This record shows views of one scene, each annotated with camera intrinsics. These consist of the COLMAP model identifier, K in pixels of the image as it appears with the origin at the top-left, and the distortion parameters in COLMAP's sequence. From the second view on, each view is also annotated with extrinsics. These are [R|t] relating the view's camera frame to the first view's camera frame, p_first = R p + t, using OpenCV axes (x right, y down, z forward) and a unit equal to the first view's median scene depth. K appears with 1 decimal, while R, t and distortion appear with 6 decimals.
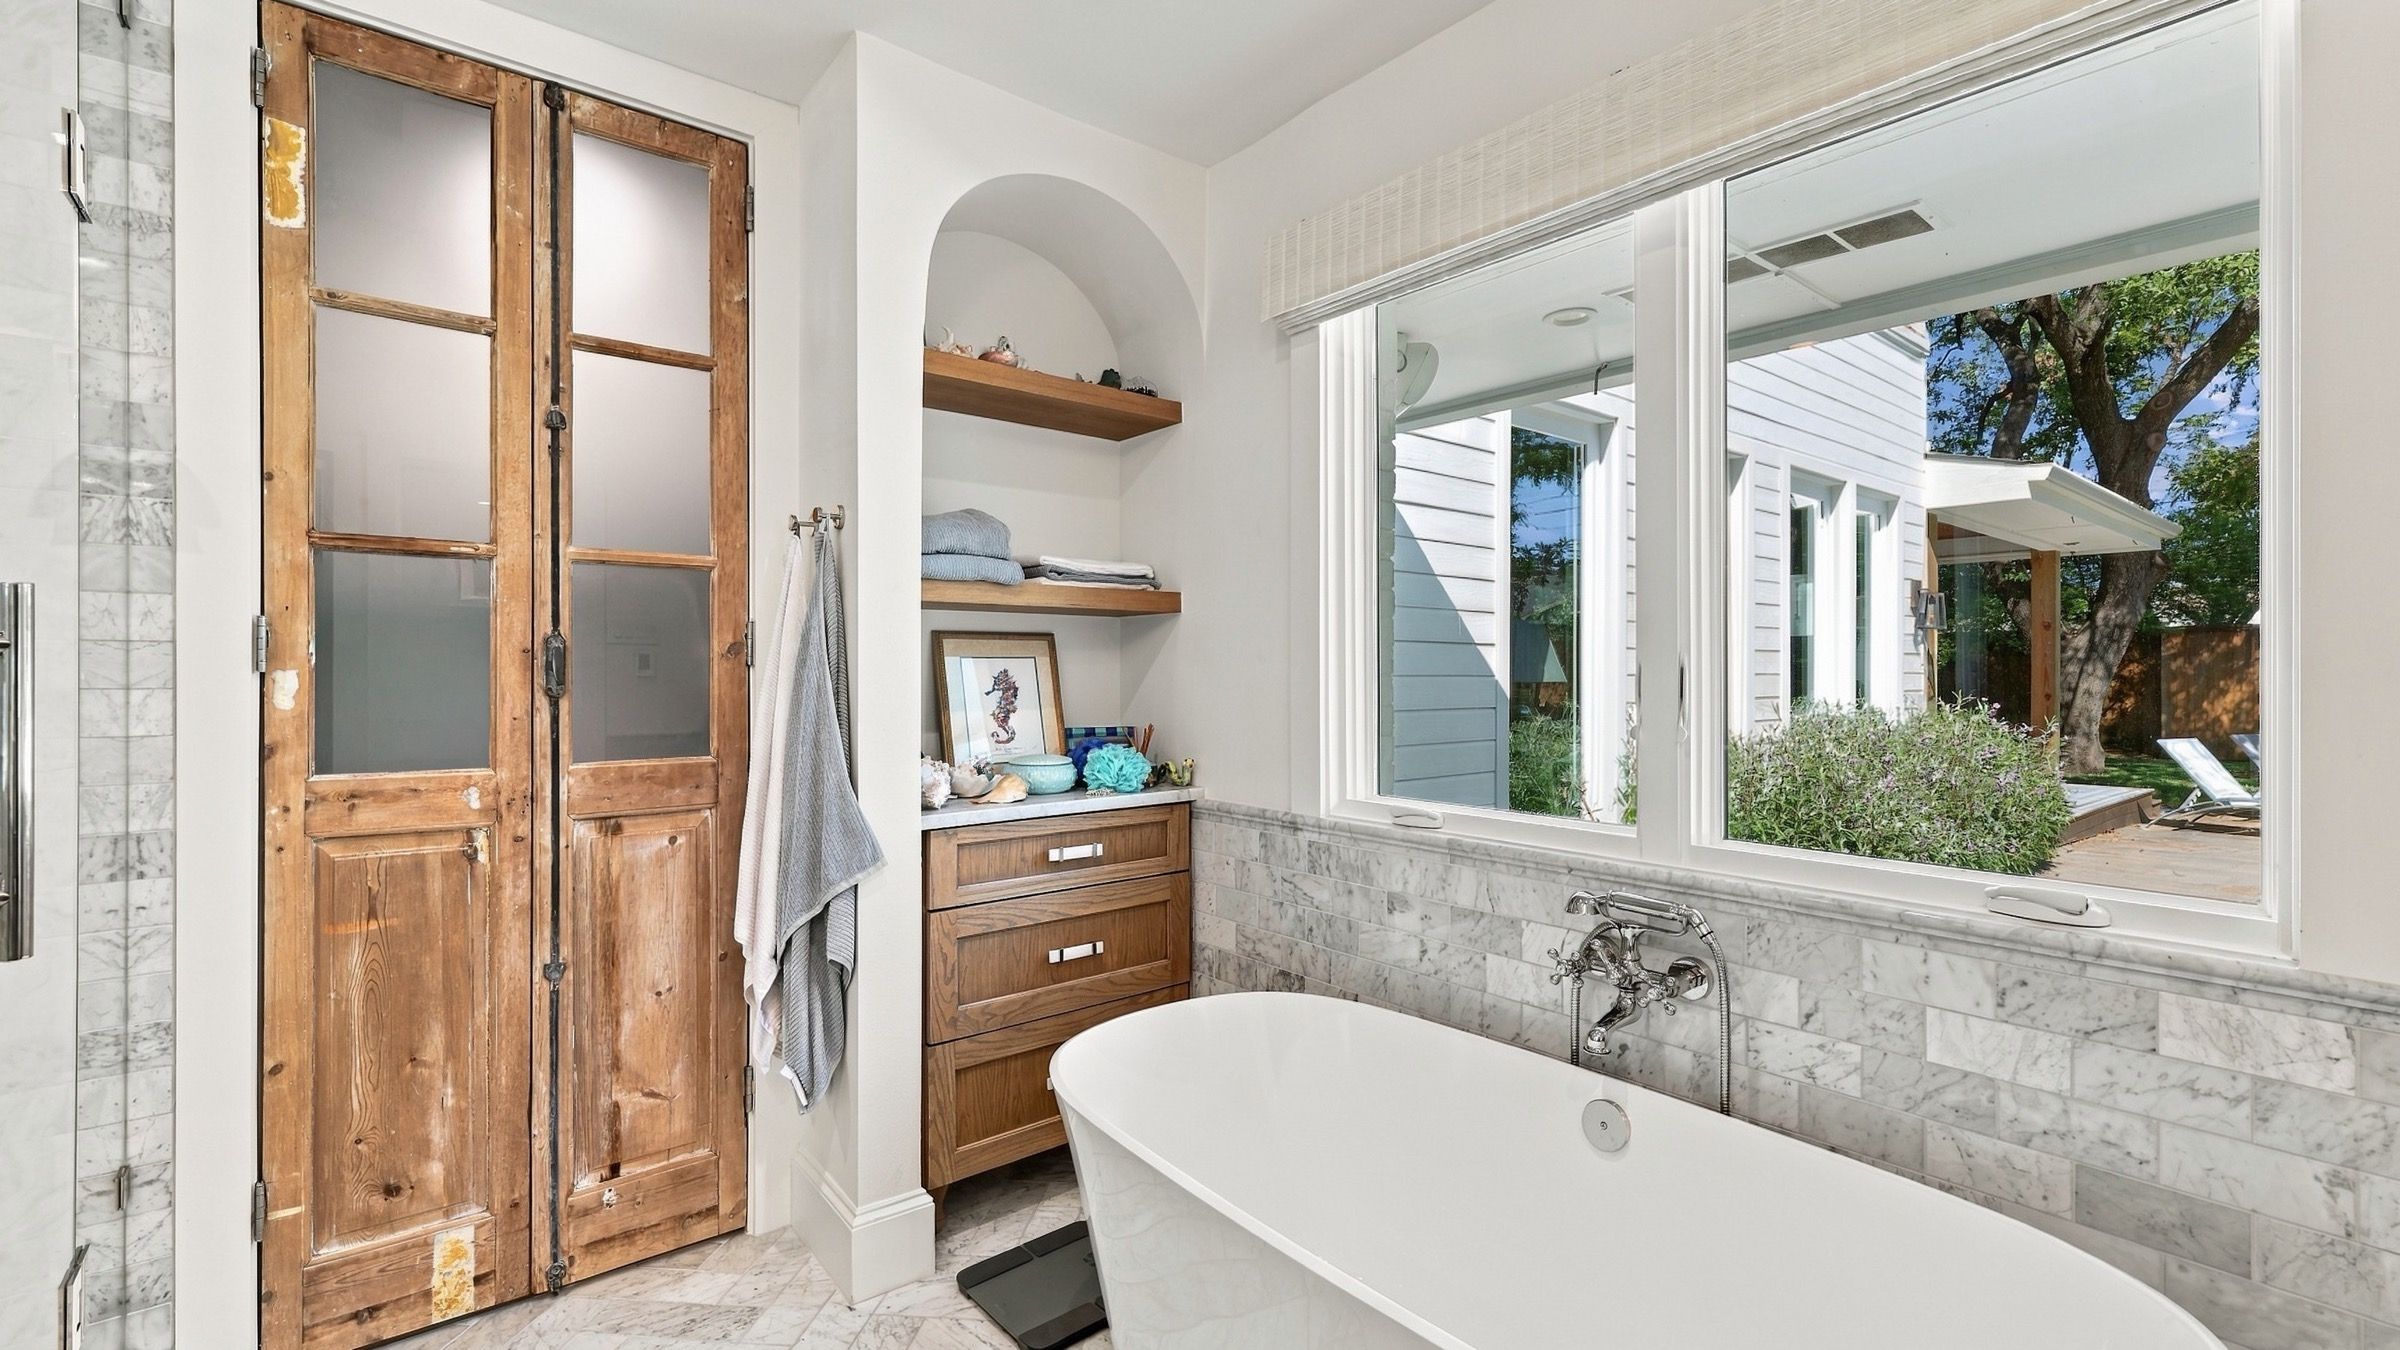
lens RADIAL K [[1045.9, 0, 1198.0], [0, 1045.9, 669.5], [0, 0, 1]] dist [0.001561, 0.000629]
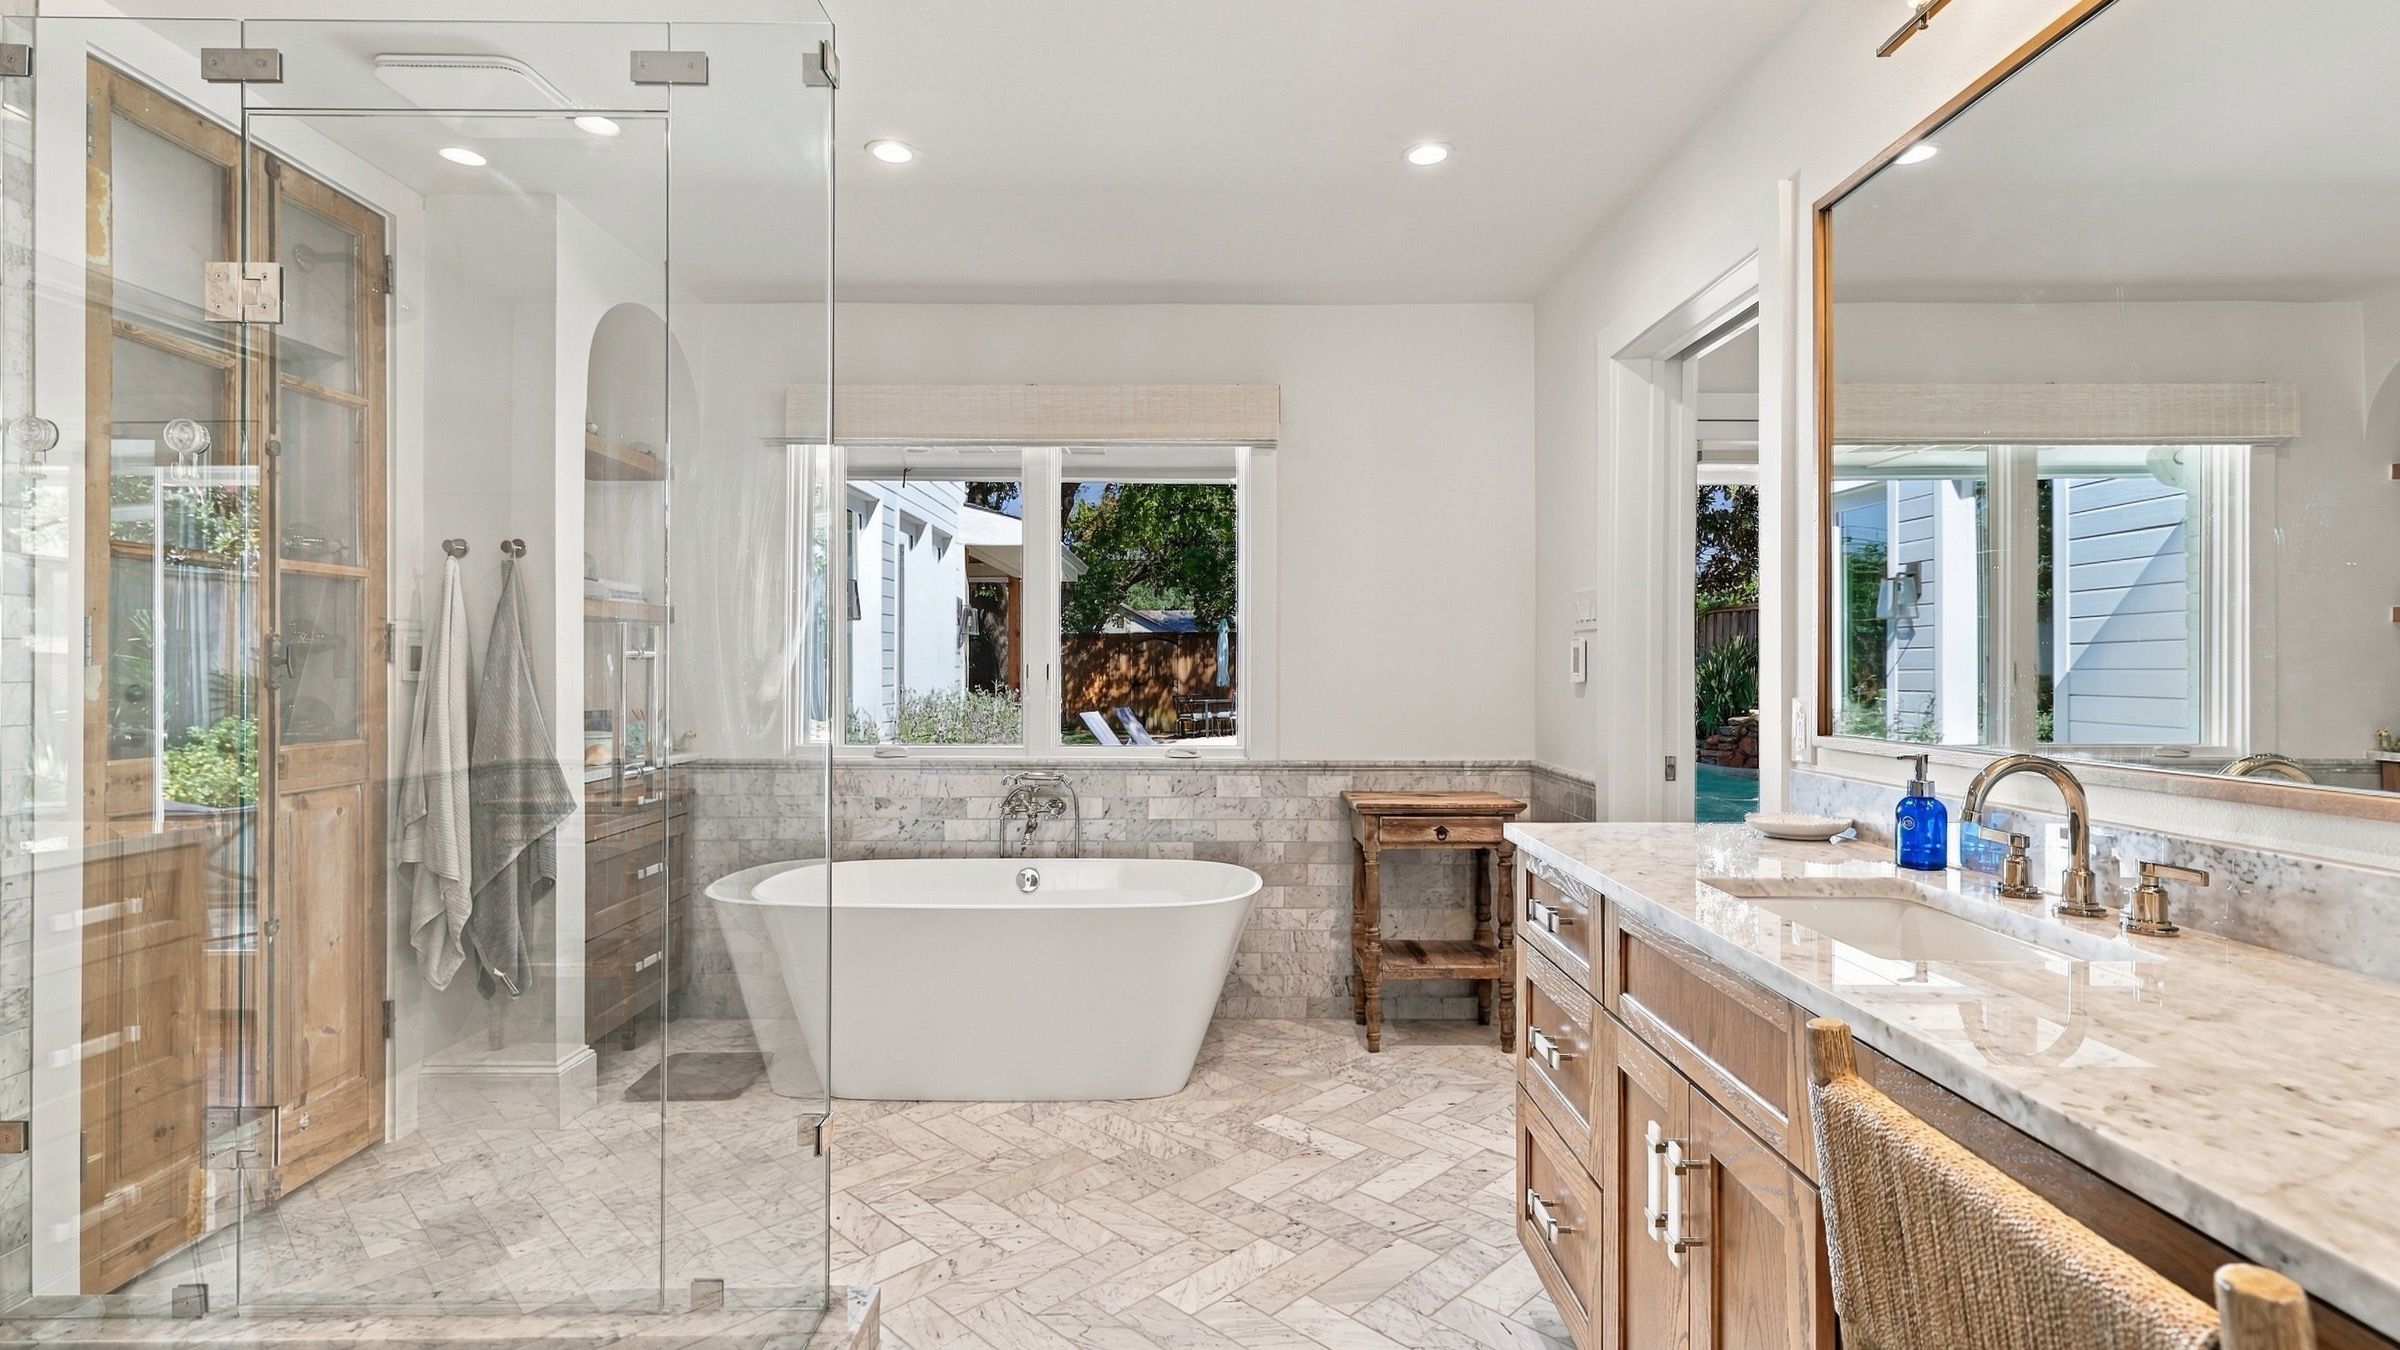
lens RADIAL K [[1045.9, 0, 1203.7], [0, 1045.9, 668.1], [0, 0, 1]] dist [0.001561, 0.000629]
pose [[0.637635, -0.001740, 0.770337, -0.856950], [-0.000117, 0.999997, 0.002355, 0.000881], [-0.770339, -0.001592, 0.637633, -0.527554]]
